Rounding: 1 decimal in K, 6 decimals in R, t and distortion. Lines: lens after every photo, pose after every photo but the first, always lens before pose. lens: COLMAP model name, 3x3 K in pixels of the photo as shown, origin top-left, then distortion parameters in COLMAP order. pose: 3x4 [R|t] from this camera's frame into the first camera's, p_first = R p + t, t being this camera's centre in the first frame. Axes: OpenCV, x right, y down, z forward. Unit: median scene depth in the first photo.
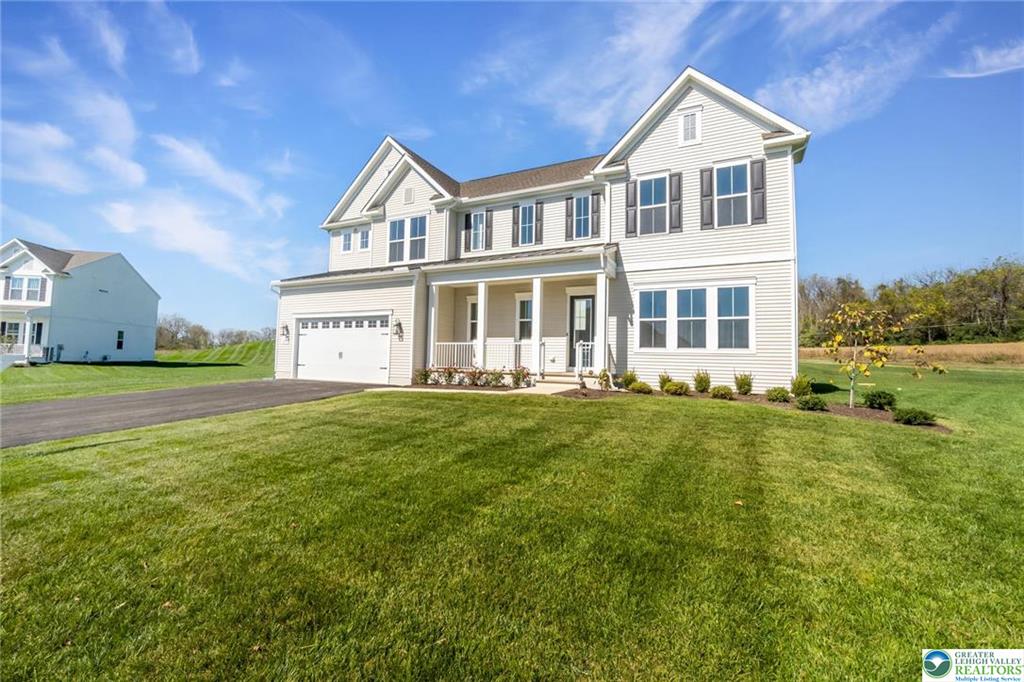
lens RADIAL K [[452.0, 0, 509.5], [0, 452.0, 343.0], [0, 0, 1]] dist [0.007056, 0.000903]
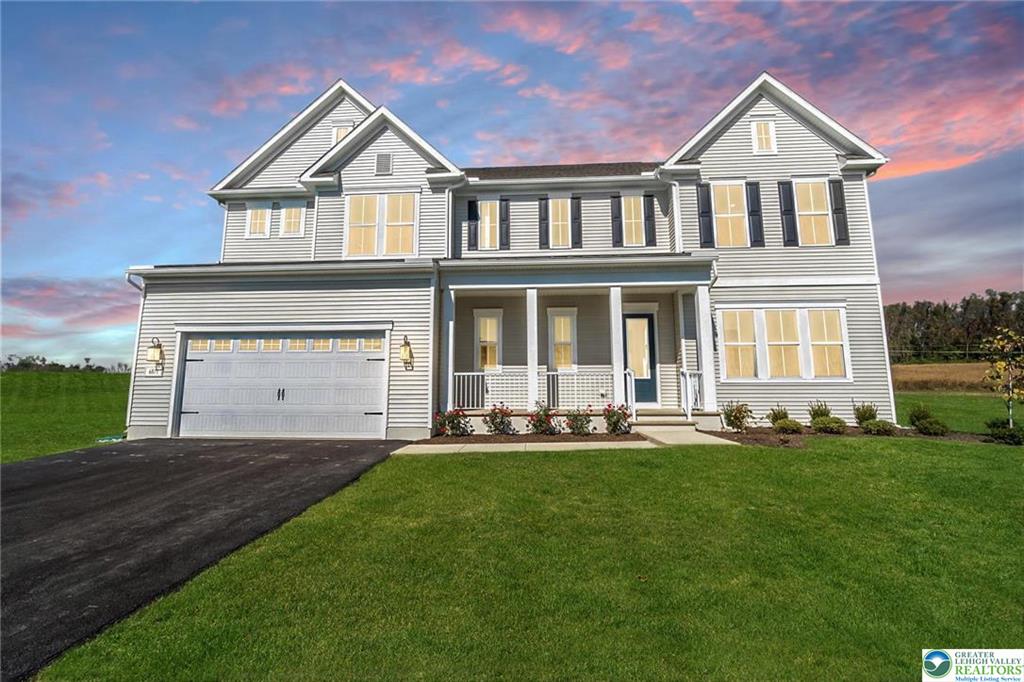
lens RADIAL K [[452.0, 0, 514.4], [0, 452.0, 334.8], [0, 0, 1]] dist [0.007056, 0.000903]
pose [[0.915256, 0.028010, 0.401899, -0.346077], [0.005099, 0.996695, -0.081076, -0.001885], [-0.402841, 0.076255, 0.912088, 0.324531]]
